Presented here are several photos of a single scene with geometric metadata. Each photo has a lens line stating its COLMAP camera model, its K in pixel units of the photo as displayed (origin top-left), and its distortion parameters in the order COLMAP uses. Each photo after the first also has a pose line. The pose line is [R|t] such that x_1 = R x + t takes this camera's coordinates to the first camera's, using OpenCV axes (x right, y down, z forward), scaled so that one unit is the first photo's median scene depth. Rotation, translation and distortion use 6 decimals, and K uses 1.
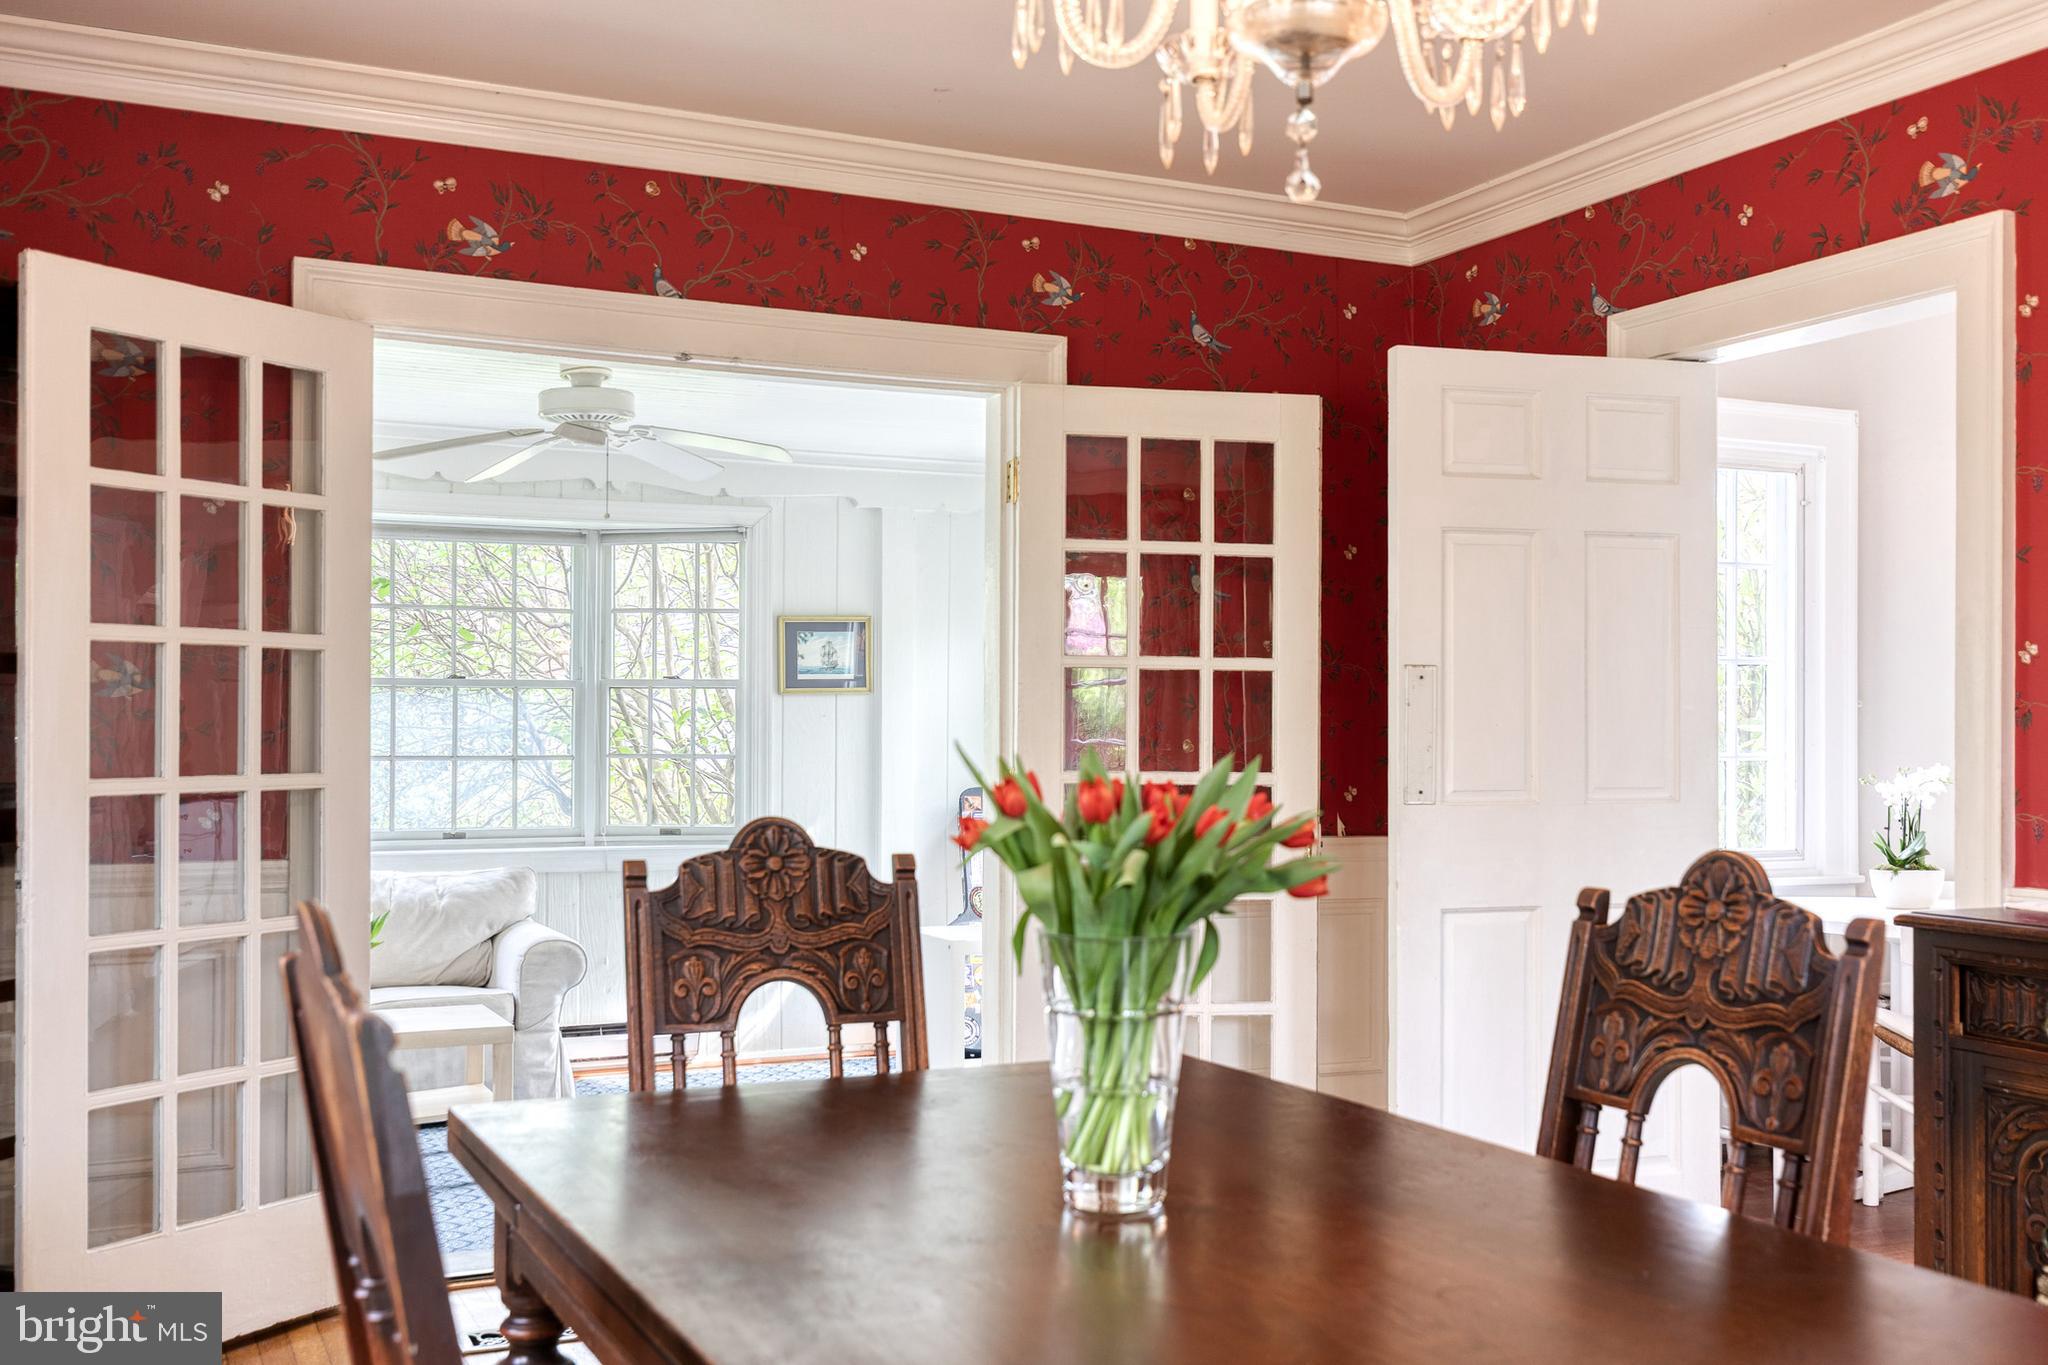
lens RADIAL K [[2047.6, 0, 1023.3], [0, 2047.6, 699.4], [0, 0, 1]] dist [-0.004466, 0.000000]
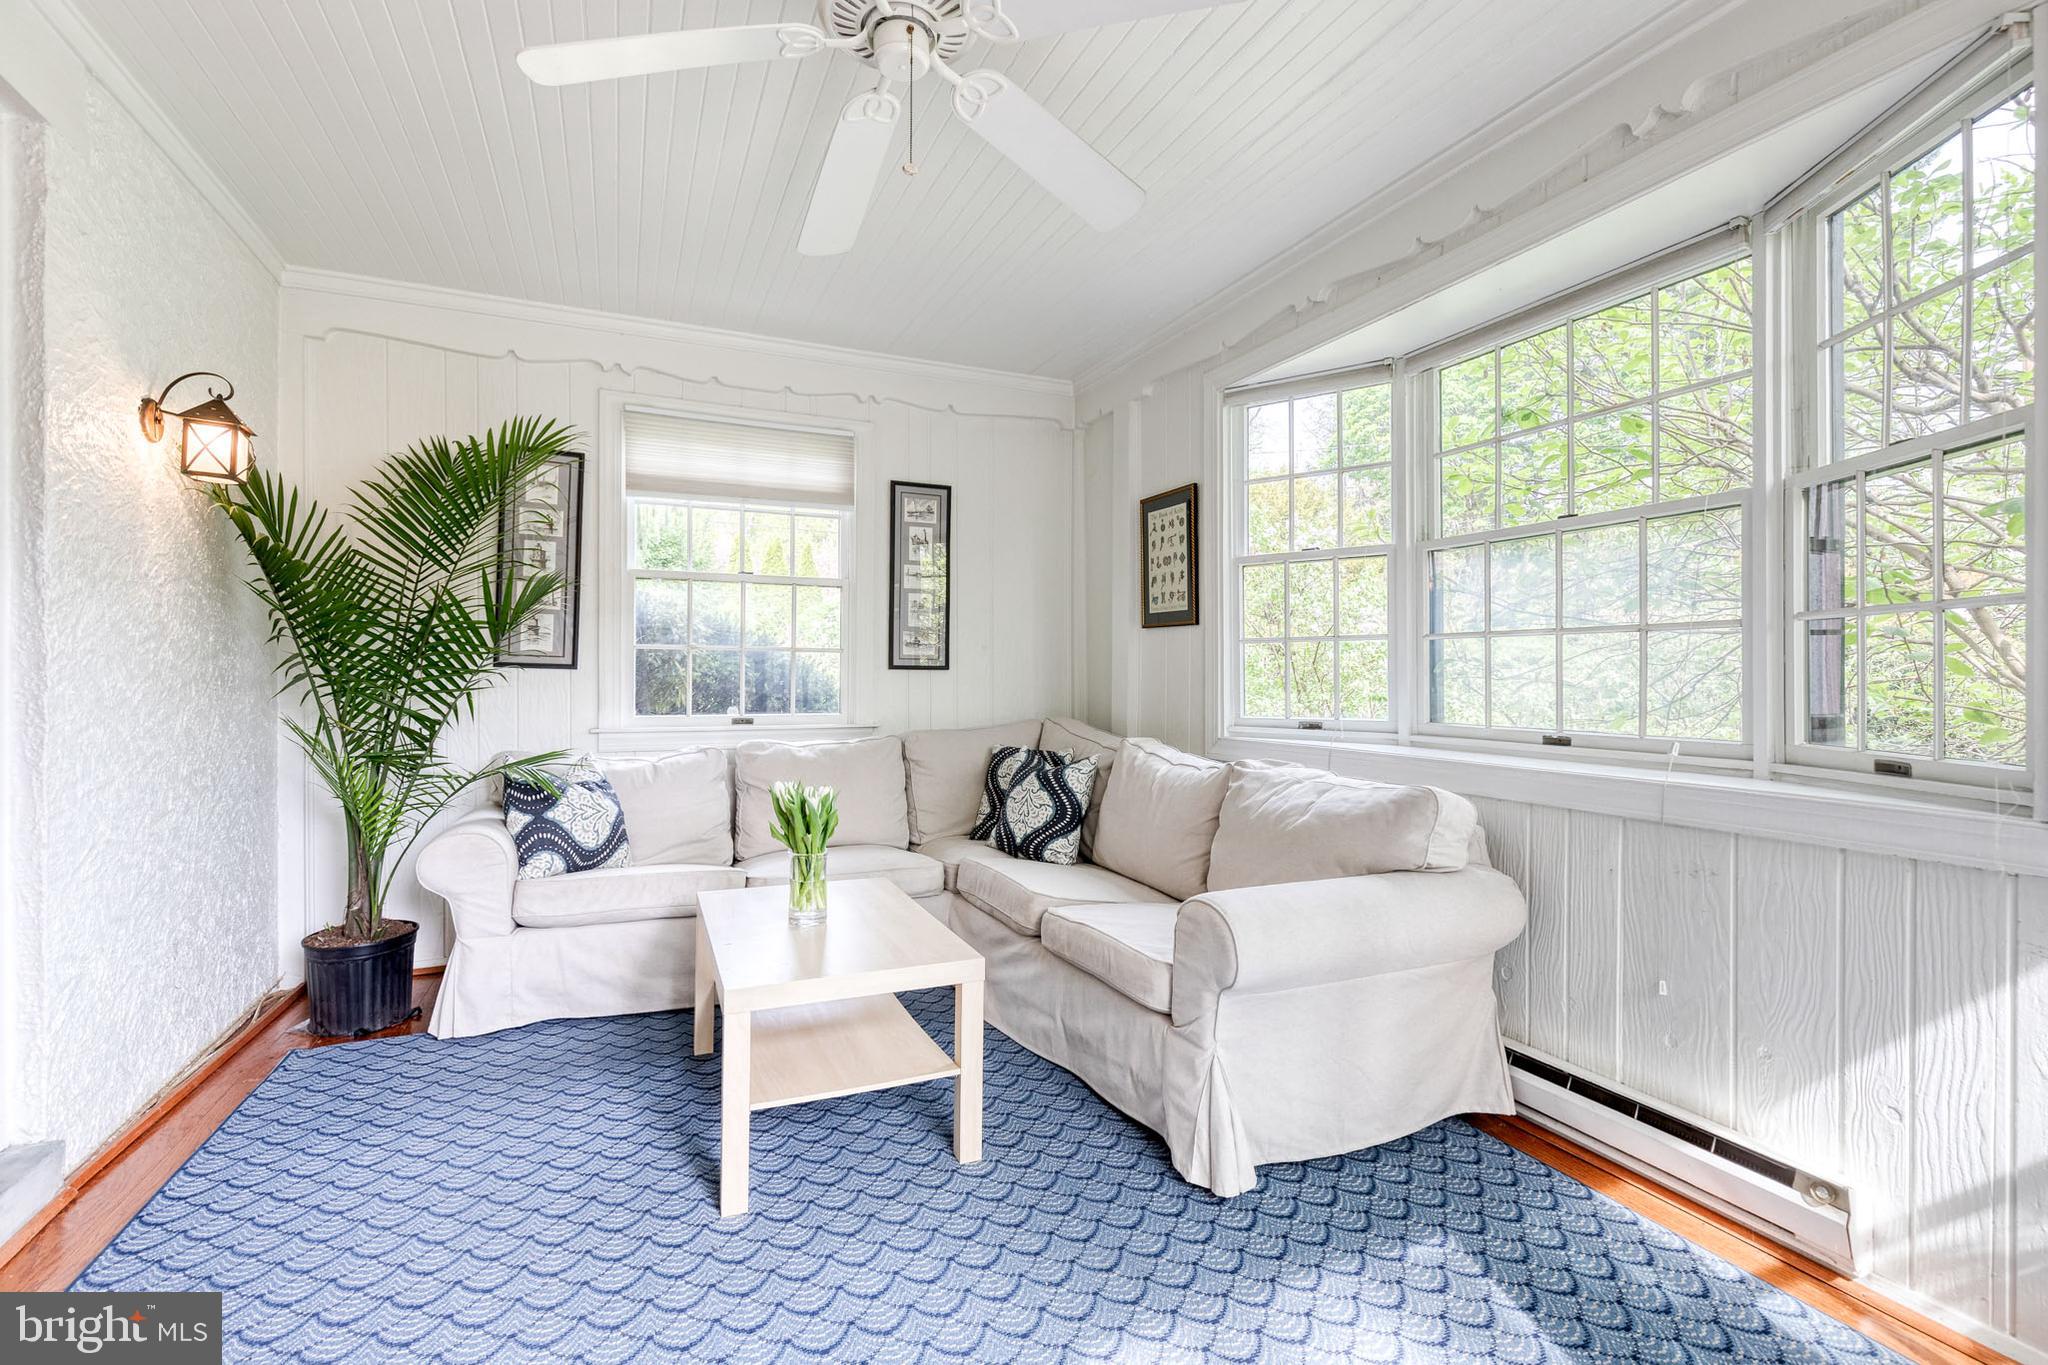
lens RADIAL K [[938.2, 0, 1024.4], [0, 938.2, 673.6], [0, 0, 1]] dist [-0.001306, -0.000983]
pose [[-0.043078, -0.003524, -0.999065, 0.076931], [0.019836, 0.999794, -0.004382, 0.067641], [0.998875, -0.020007, -0.042999, 1.356641]]
